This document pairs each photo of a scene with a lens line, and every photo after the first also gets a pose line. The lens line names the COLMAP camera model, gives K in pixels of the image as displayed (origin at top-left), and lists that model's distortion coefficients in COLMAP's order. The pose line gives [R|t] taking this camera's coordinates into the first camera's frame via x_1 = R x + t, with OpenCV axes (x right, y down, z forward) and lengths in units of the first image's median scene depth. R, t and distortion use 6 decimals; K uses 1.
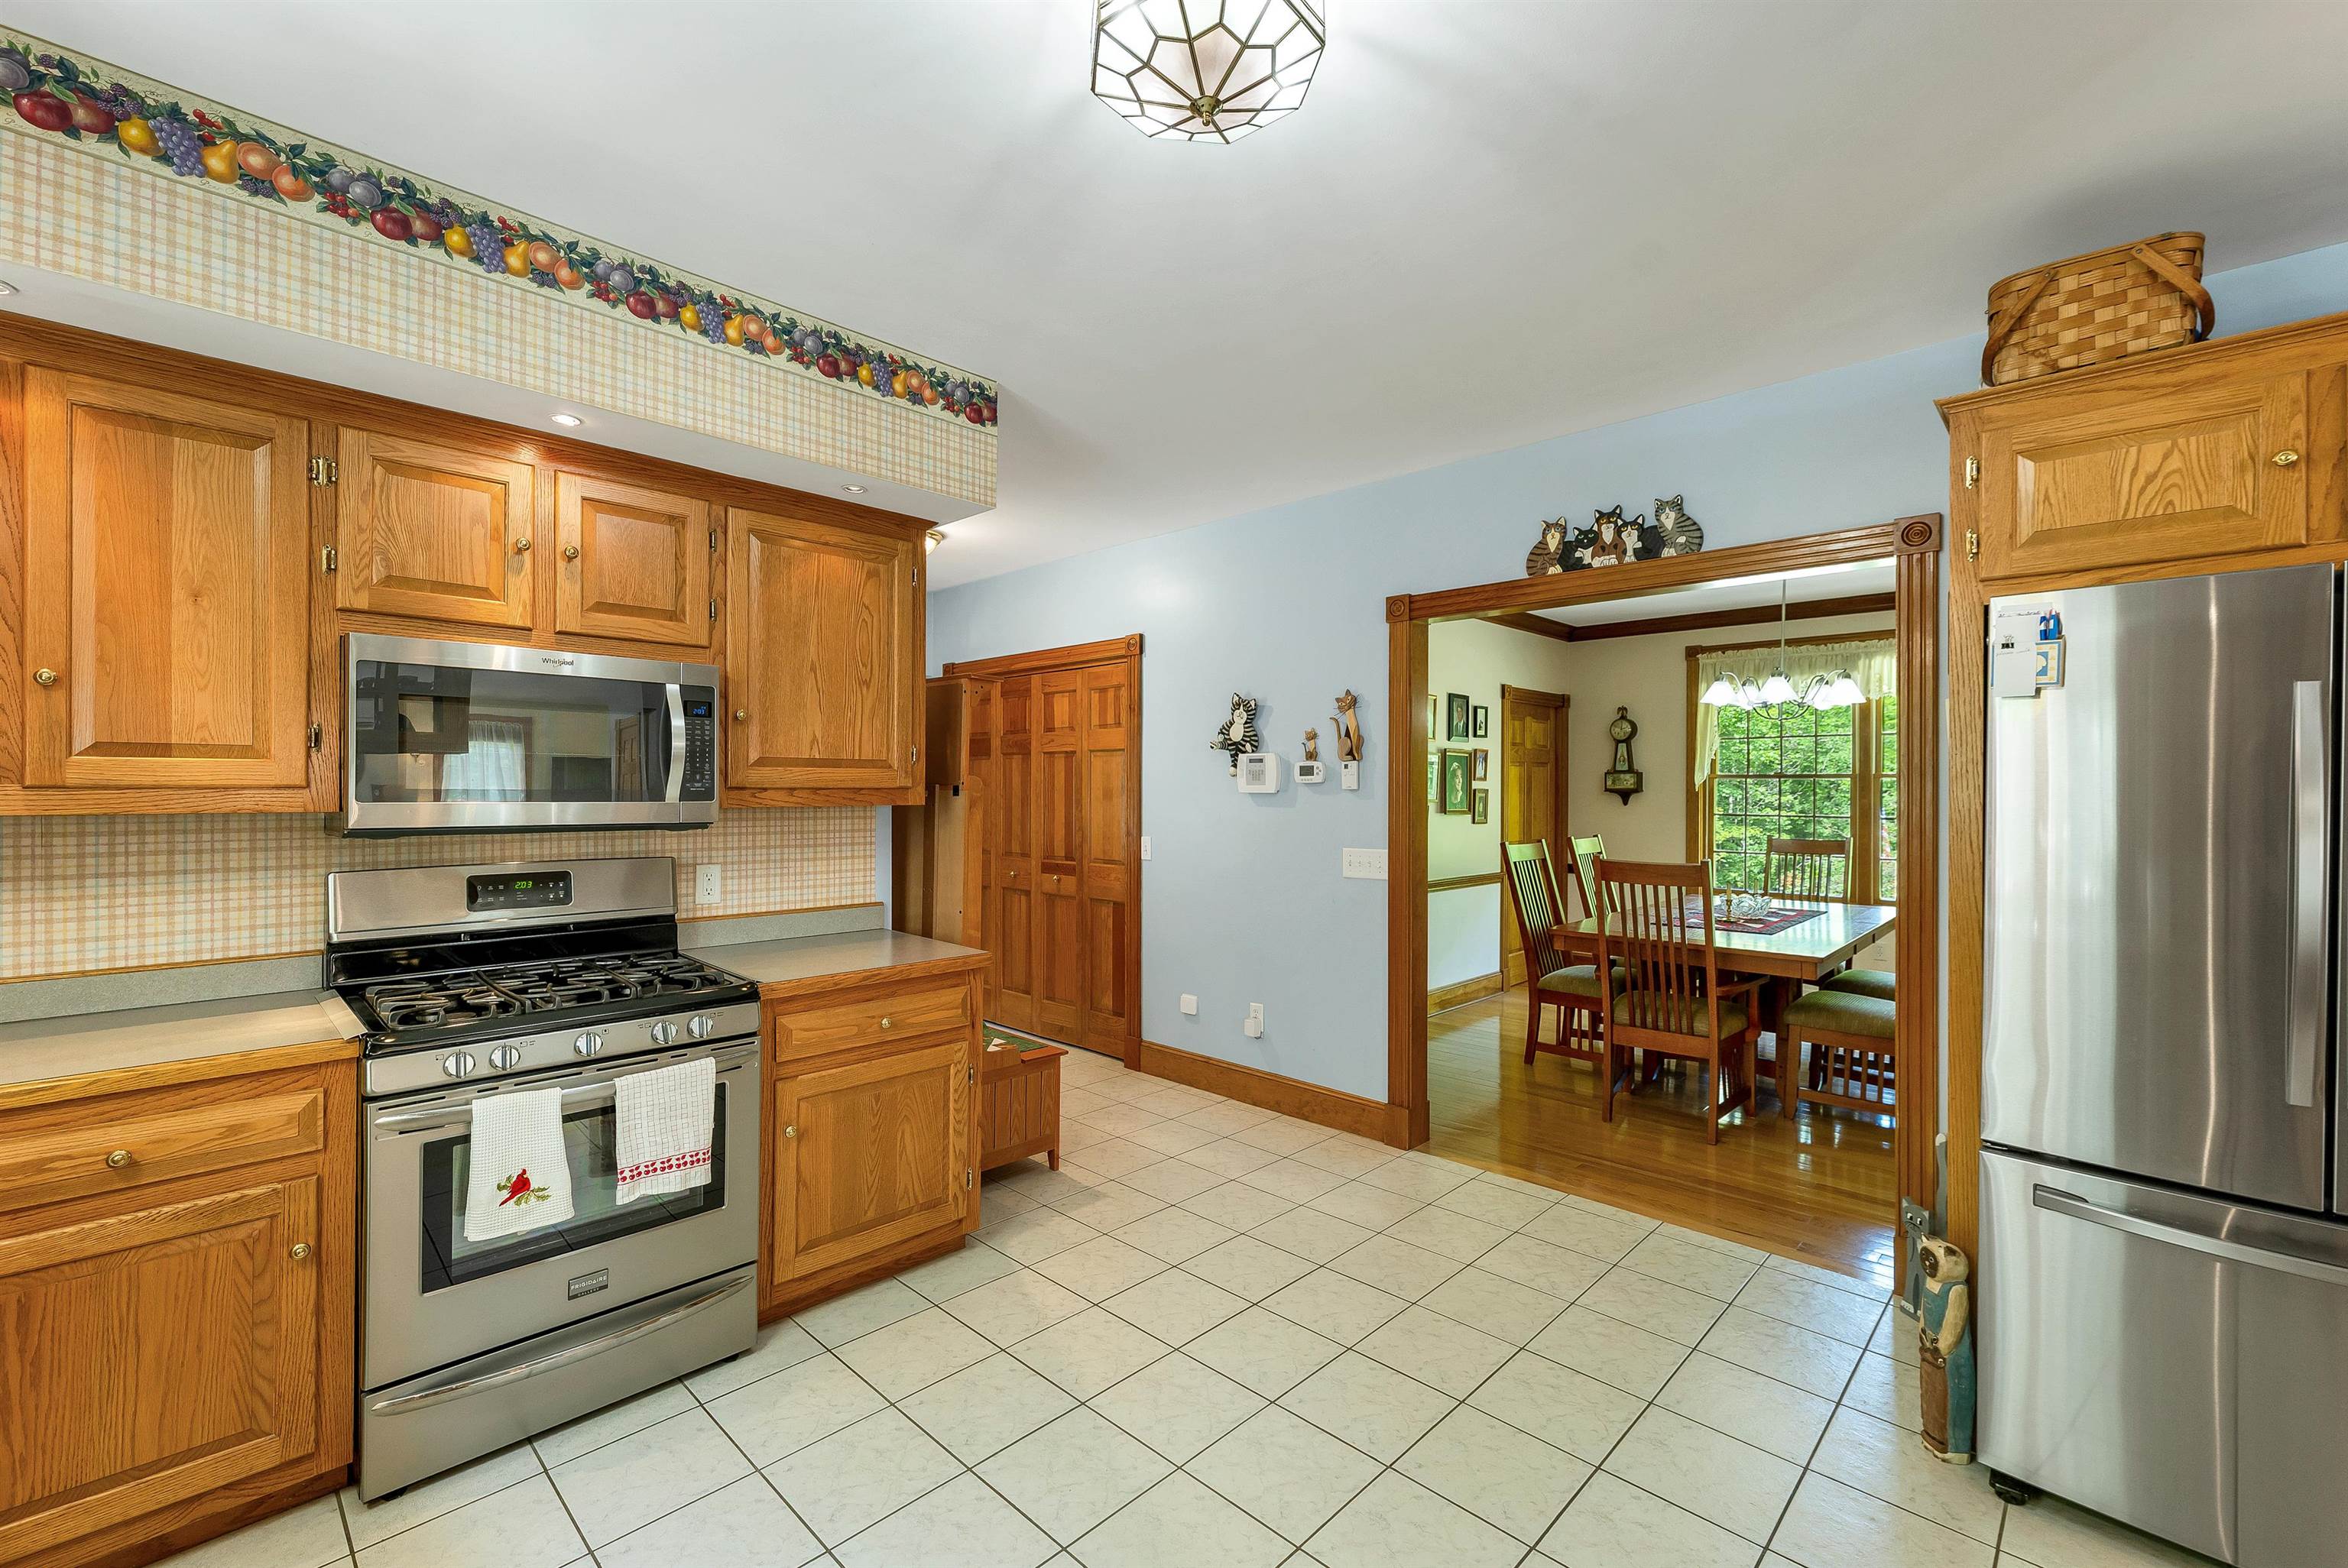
lens RADIAL K [[993.3, 0, 1175.8], [0, 993.3, 787.9], [0, 0, 1]] dist [0.000421, 0.000197]
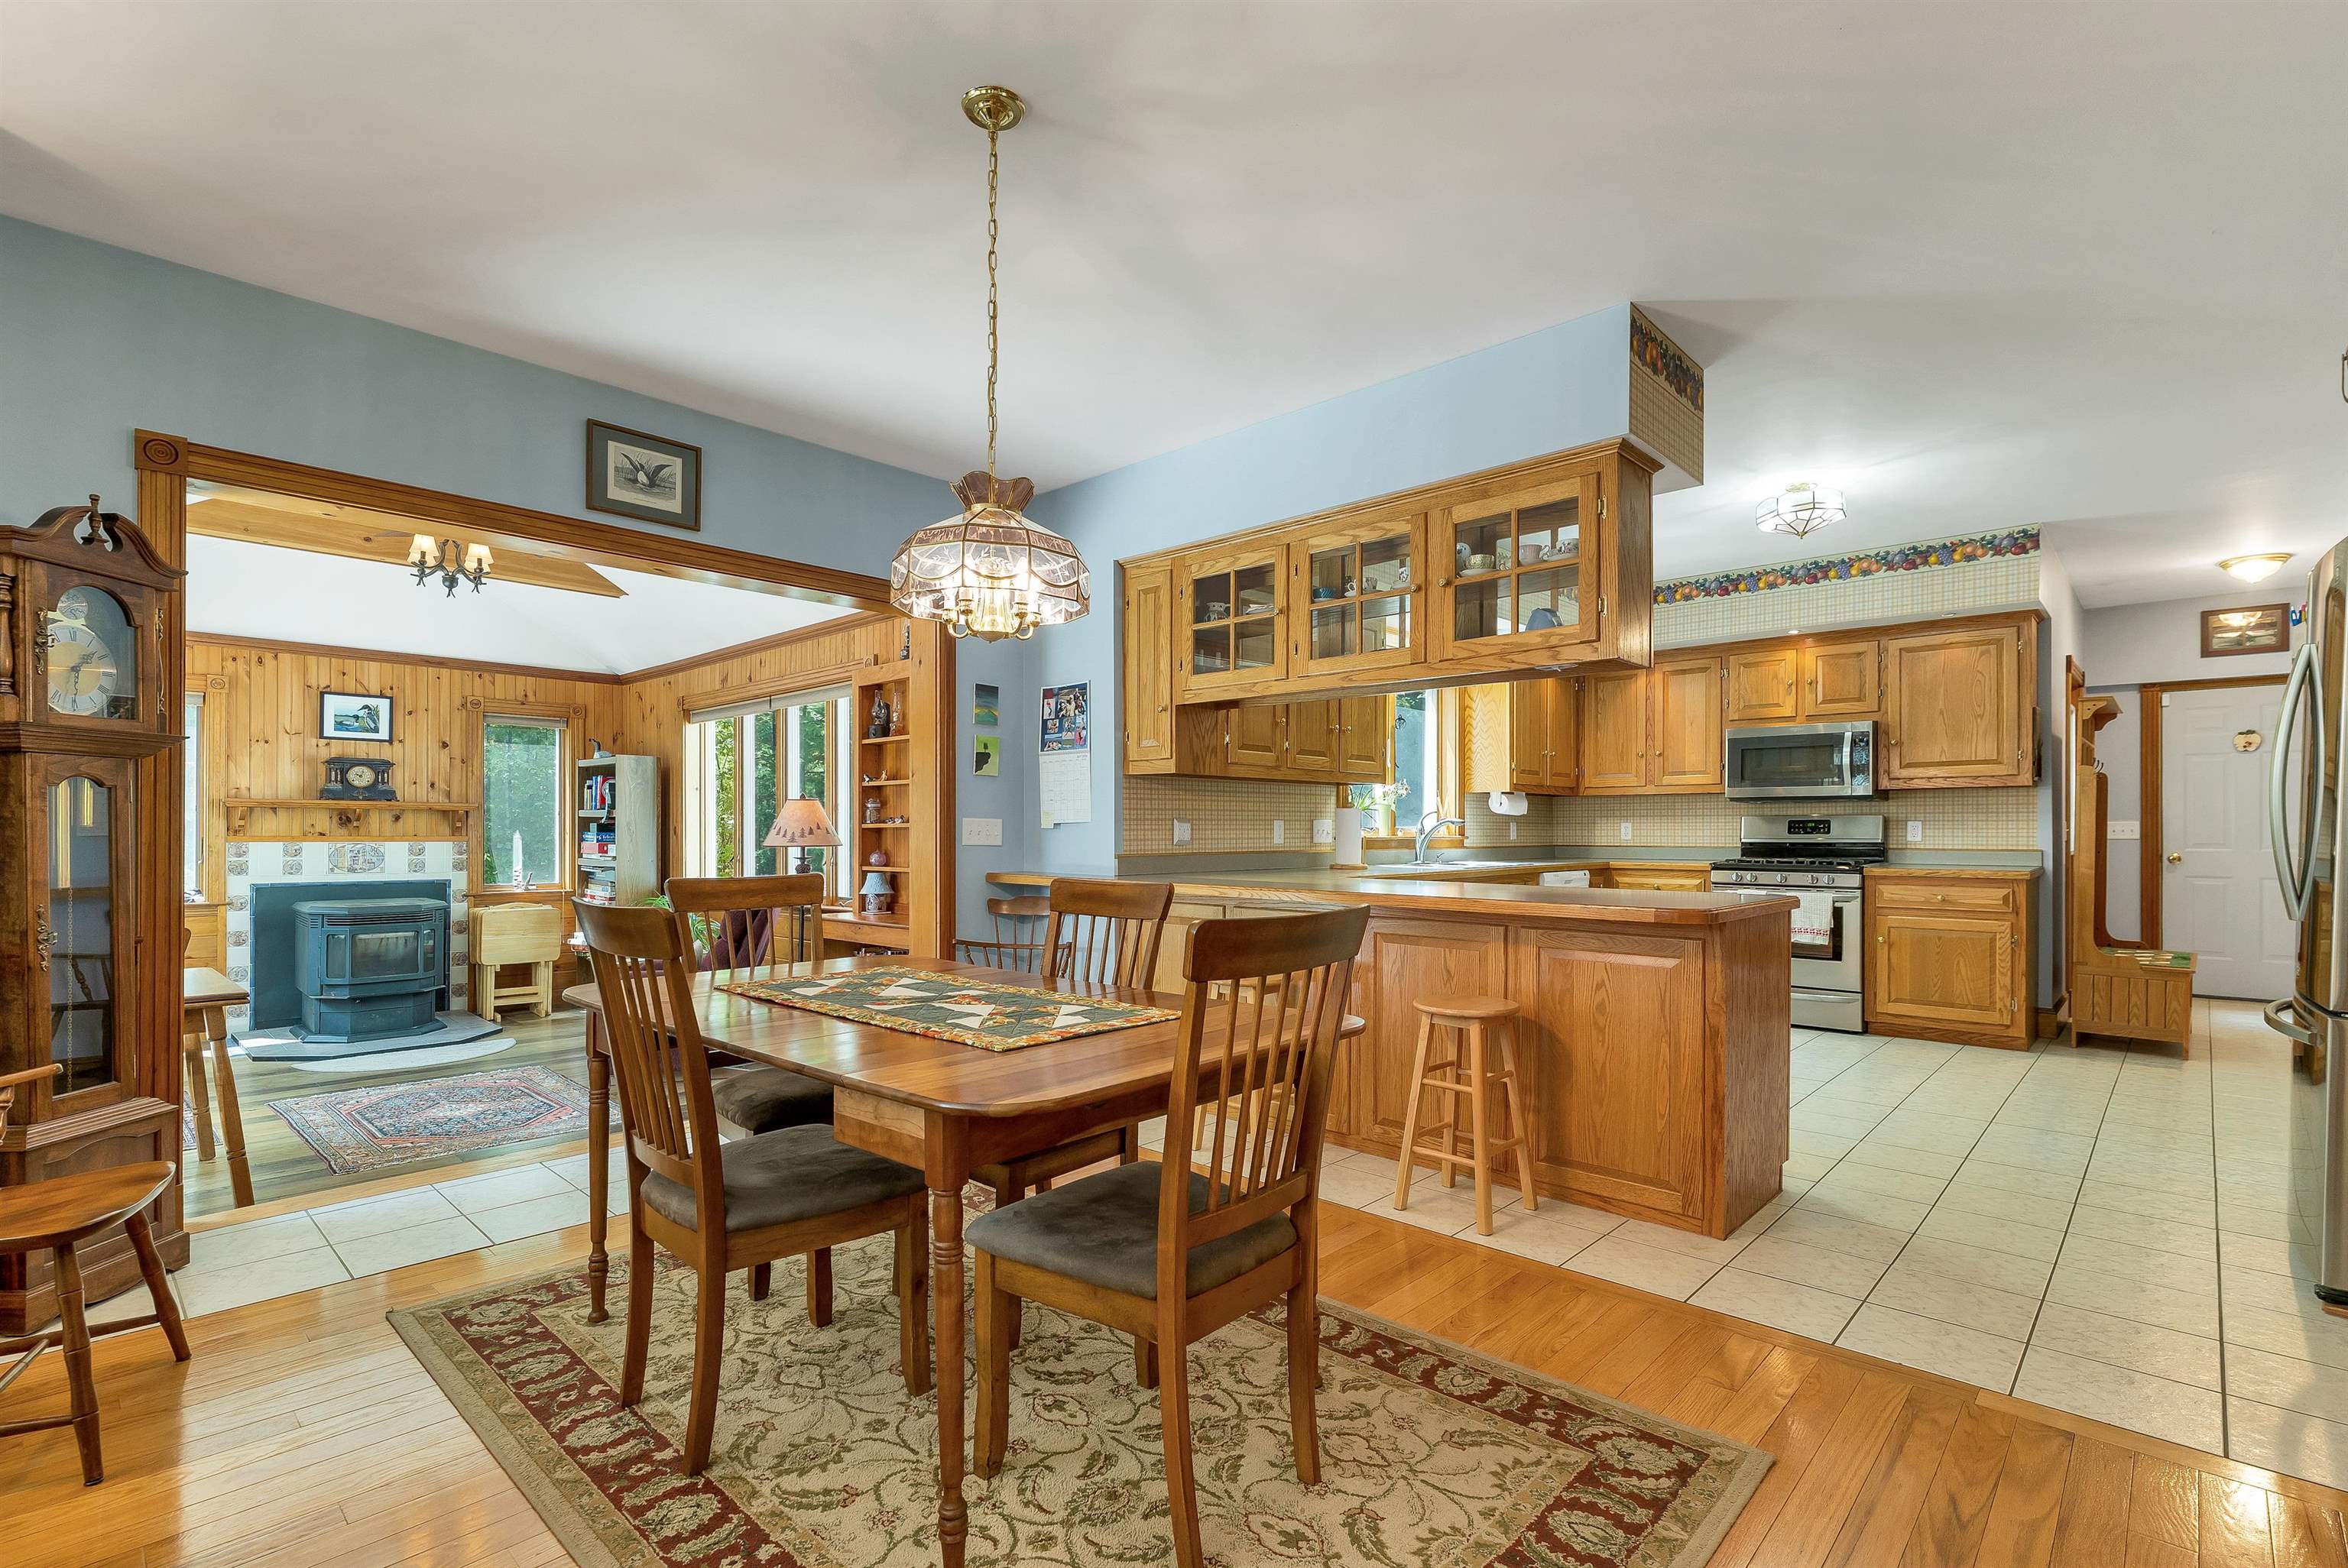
lens RADIAL K [[1076.0, 0, 1178.9], [0, 1076.0, 829.4], [0, 0, 1]] dist [0.001070, 0.000499]
pose [[0.014736, -0.004270, -0.999882, 1.699277], [0.001010, 0.999990, -0.004256, 0.109061], [0.999891, -0.000947, 0.014741, -0.474196]]
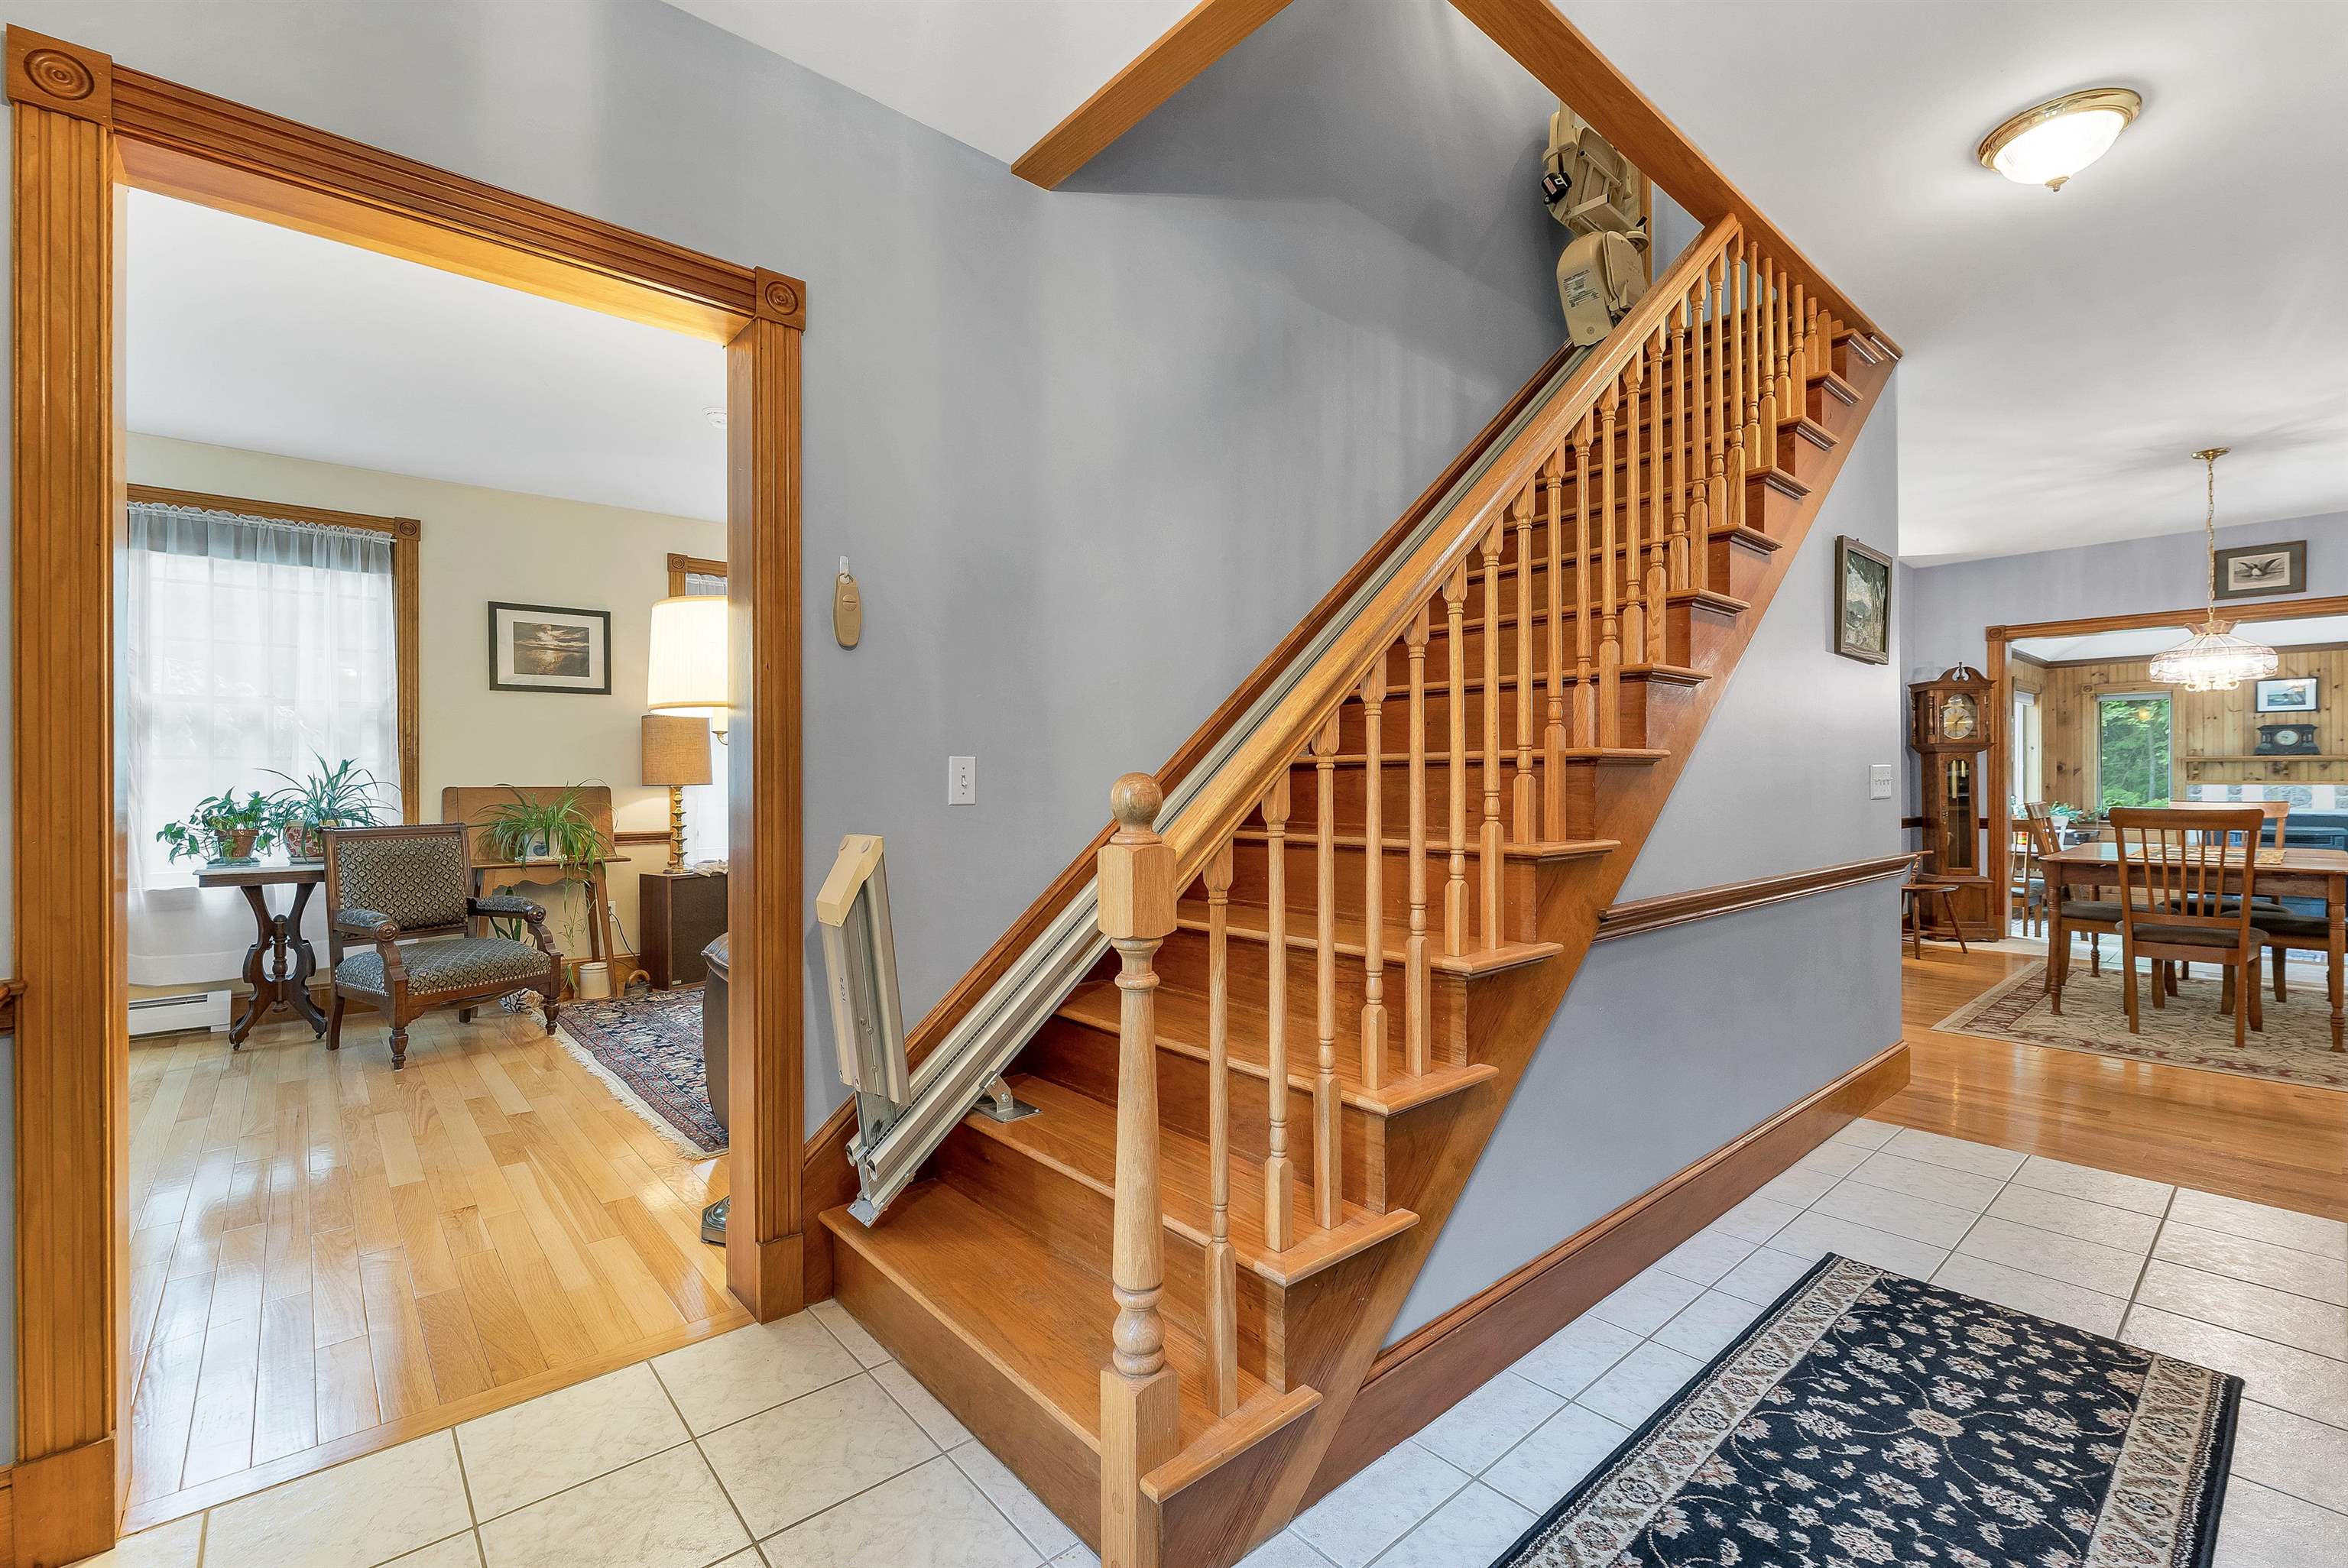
lens RADIAL K [[1001.5, 0, 1167.7], [0, 1001.5, 781.0], [0, 0, 1]] dist [-0.000259, 0.000345]
pose [[-0.995647, 0.001134, 0.093195, 2.470164], [0.001103, 0.999999, -0.000379, 0.110383], [-0.093195, -0.000275, -0.995648, 1.230714]]
